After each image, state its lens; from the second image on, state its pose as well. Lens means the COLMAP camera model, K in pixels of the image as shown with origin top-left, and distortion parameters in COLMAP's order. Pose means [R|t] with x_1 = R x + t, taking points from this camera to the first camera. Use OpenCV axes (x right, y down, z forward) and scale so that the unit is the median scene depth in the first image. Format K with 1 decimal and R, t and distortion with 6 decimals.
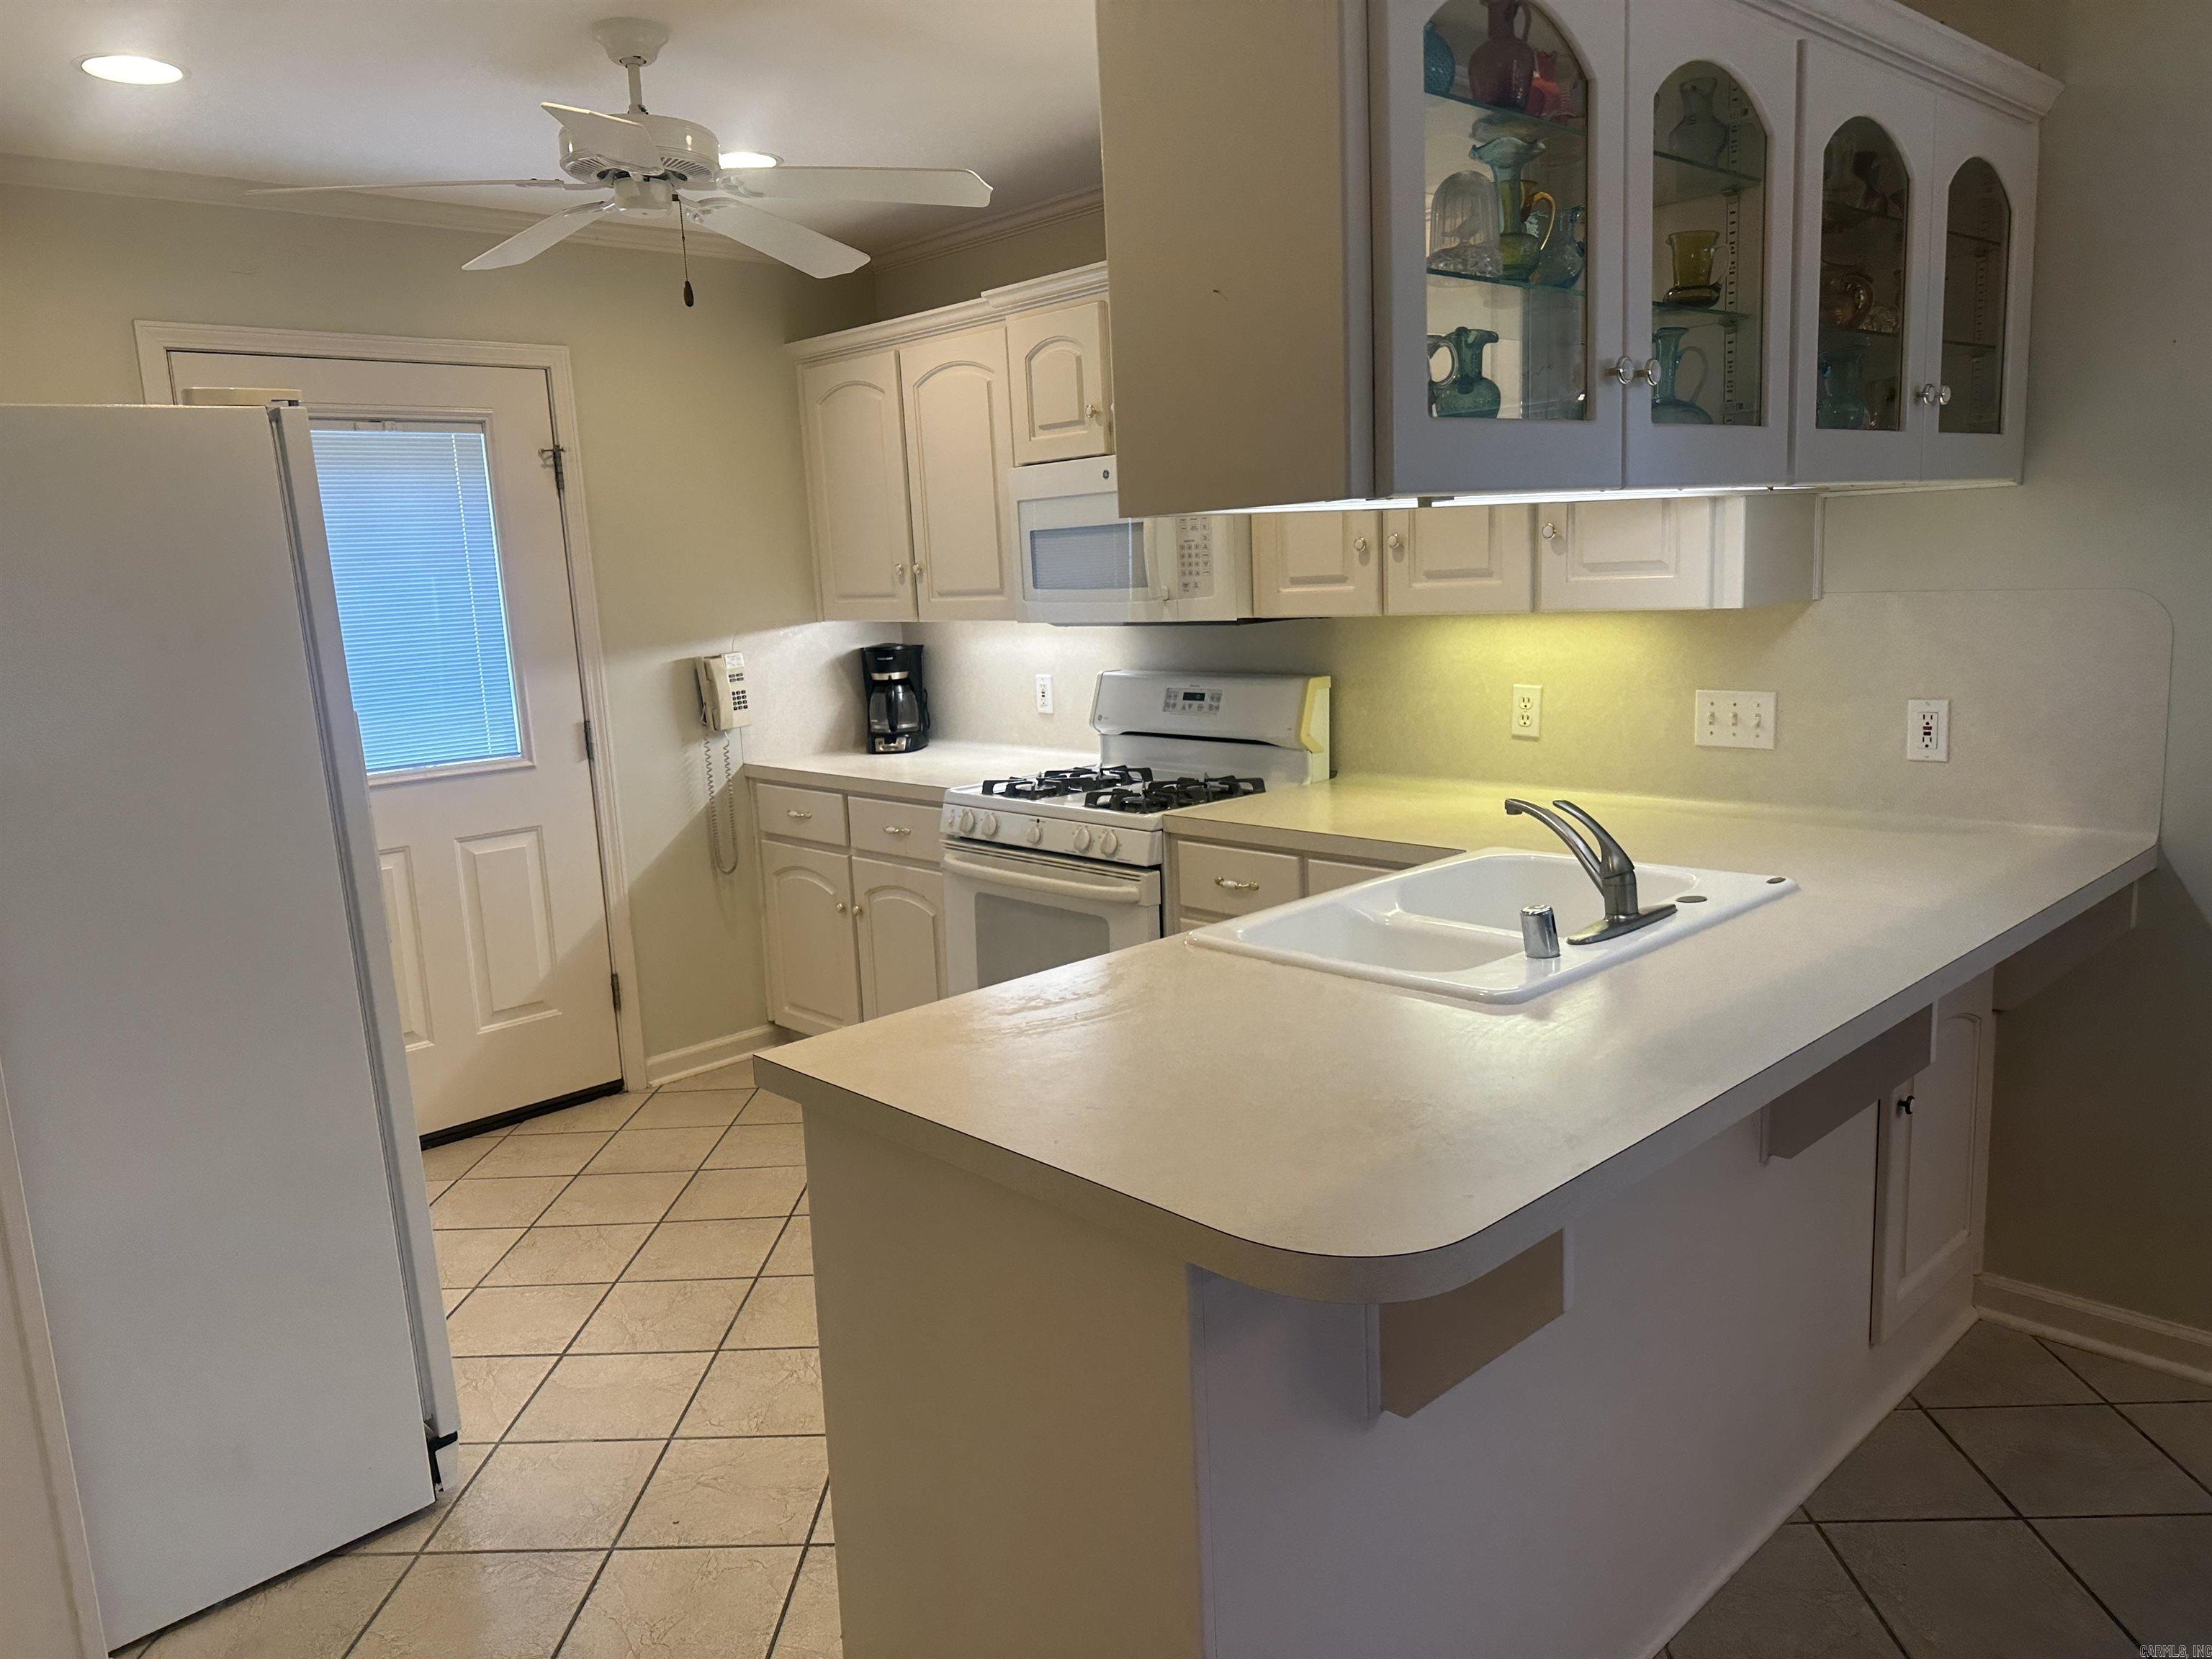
lens RADIAL K [[1547.0, 0, 1102.7], [0, 1547.0, 842.5], [0, 0, 1]] dist [0.076596, -0.110673]
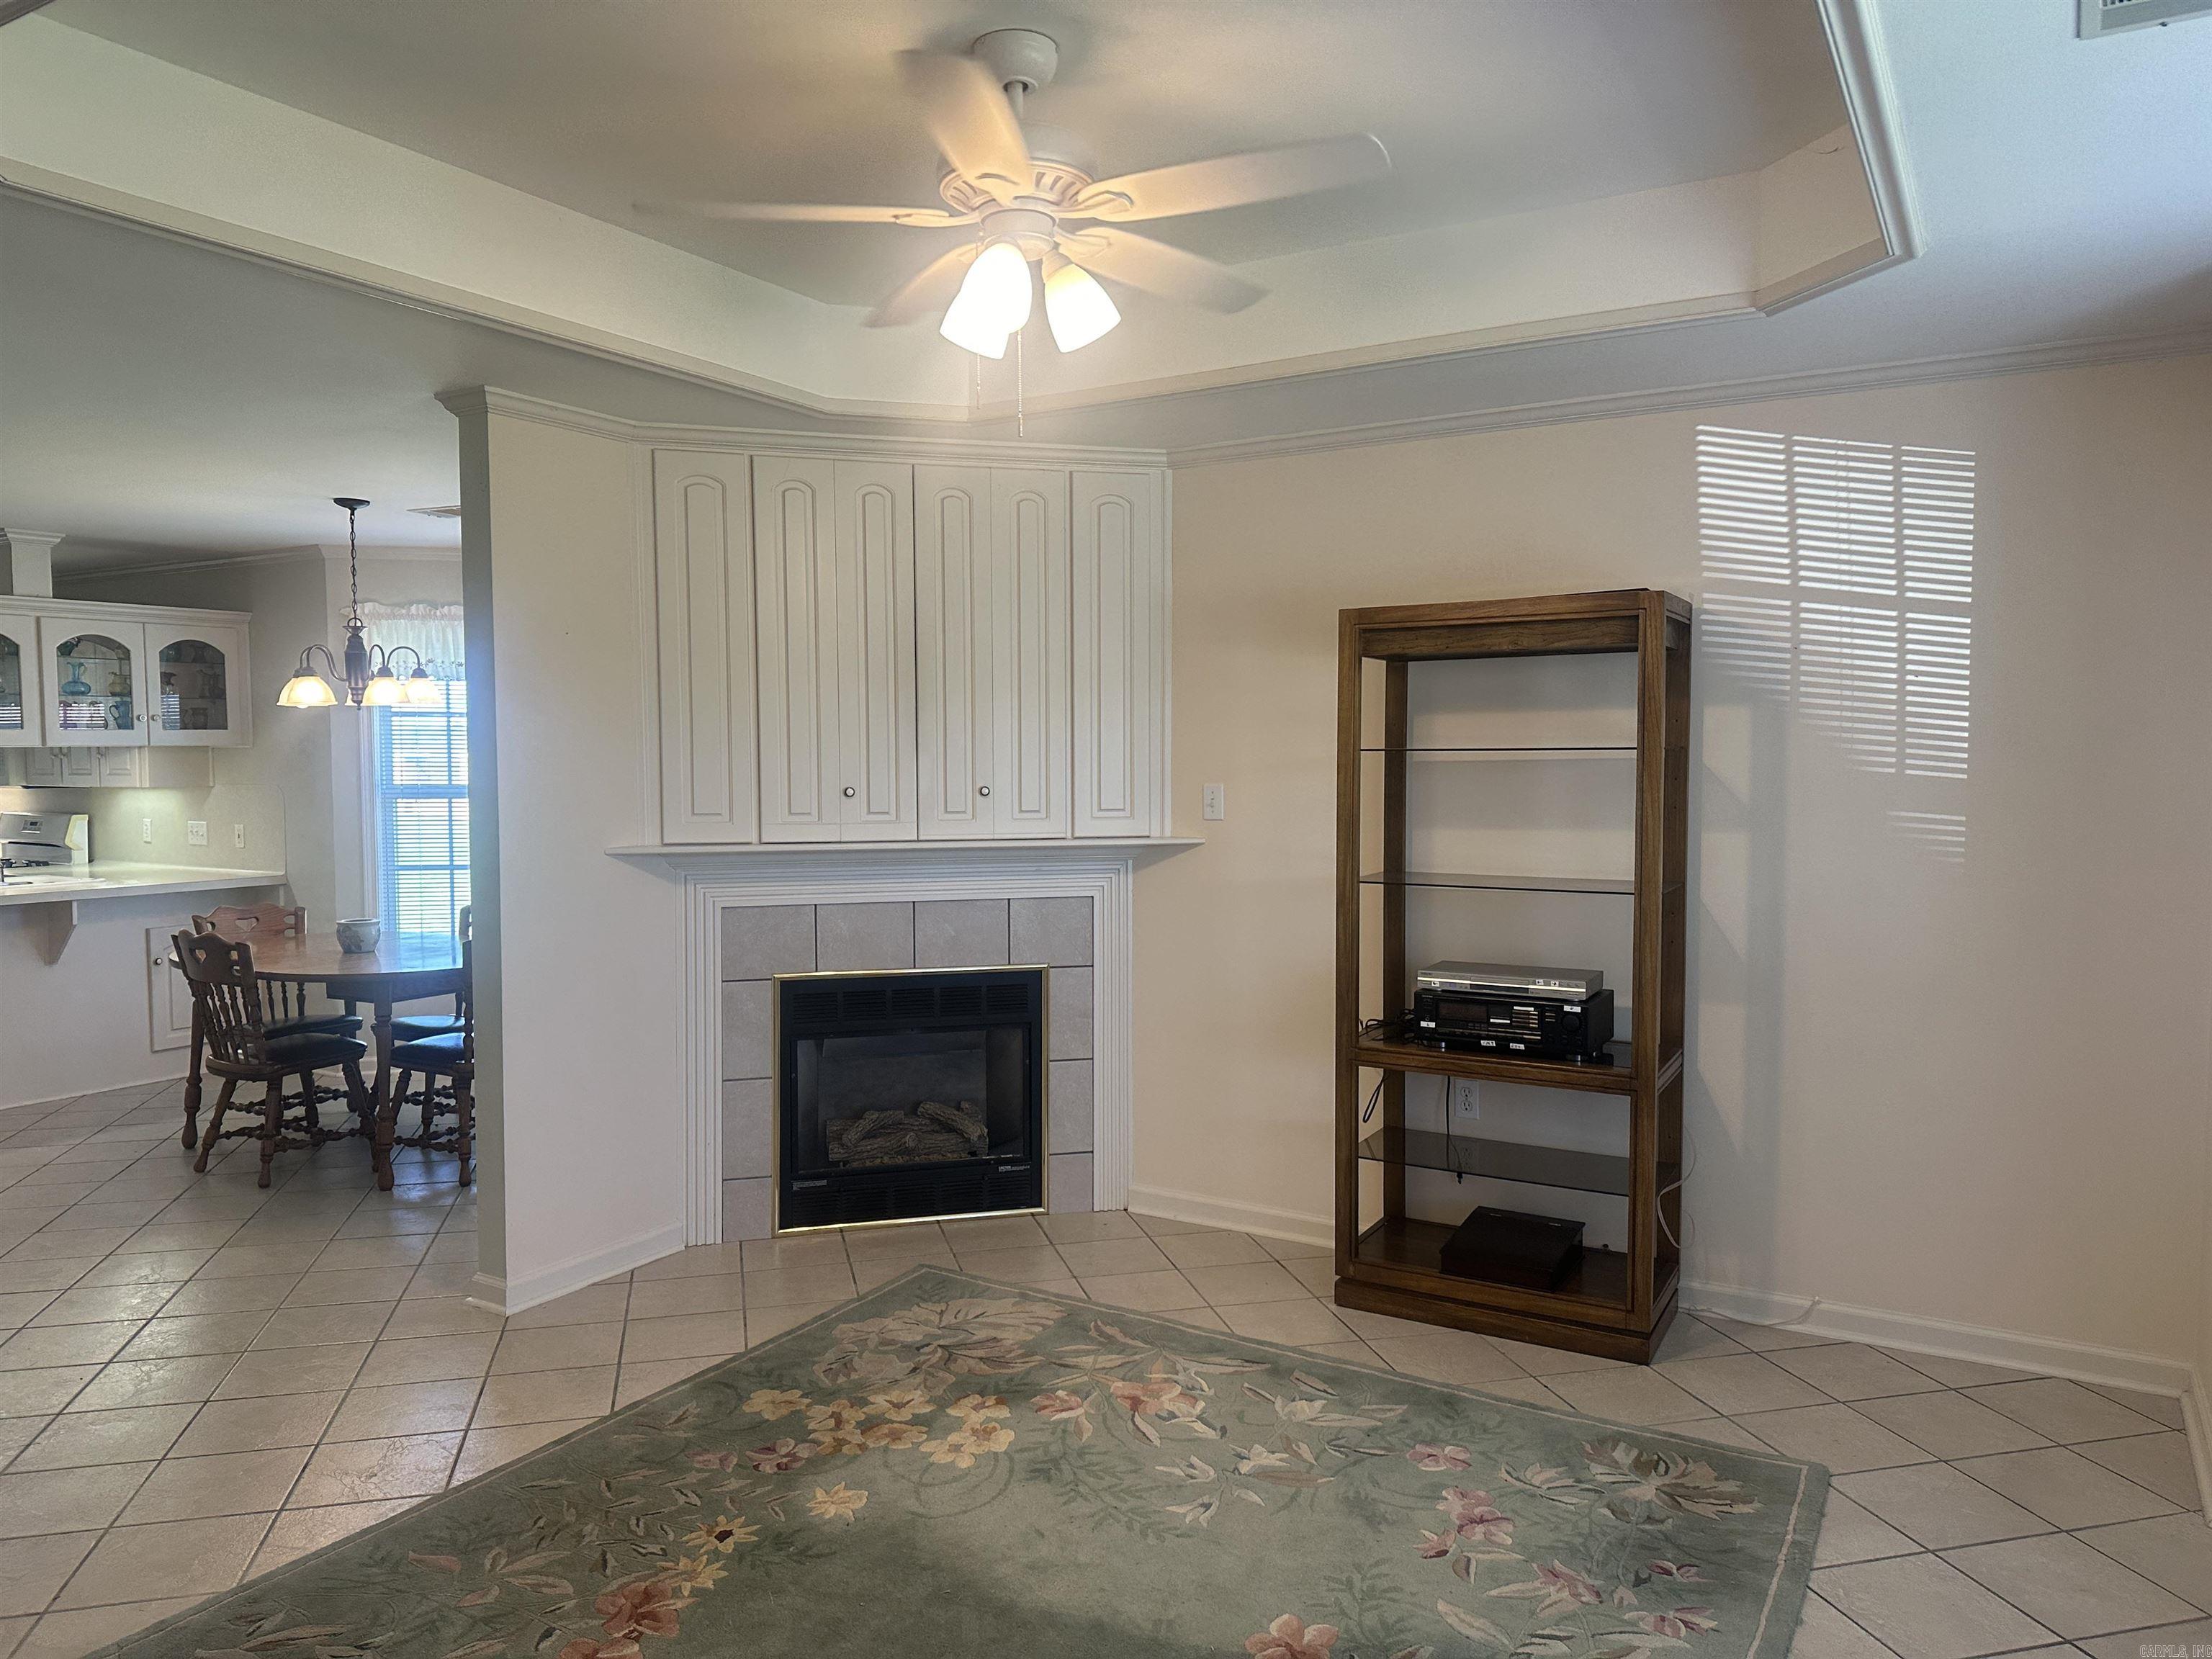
lens RADIAL K [[1547.0, 0, 1097.1], [0, 1547.0, 839.0], [0, 0, 1]] dist [0.076596, -0.110673]
pose [[0.957479, 0.024286, 0.287479, 0.797631], [0.010893, 0.992697, -0.120142, 0.185331], [-0.288297, 0.118165, 0.950222, -1.335337]]
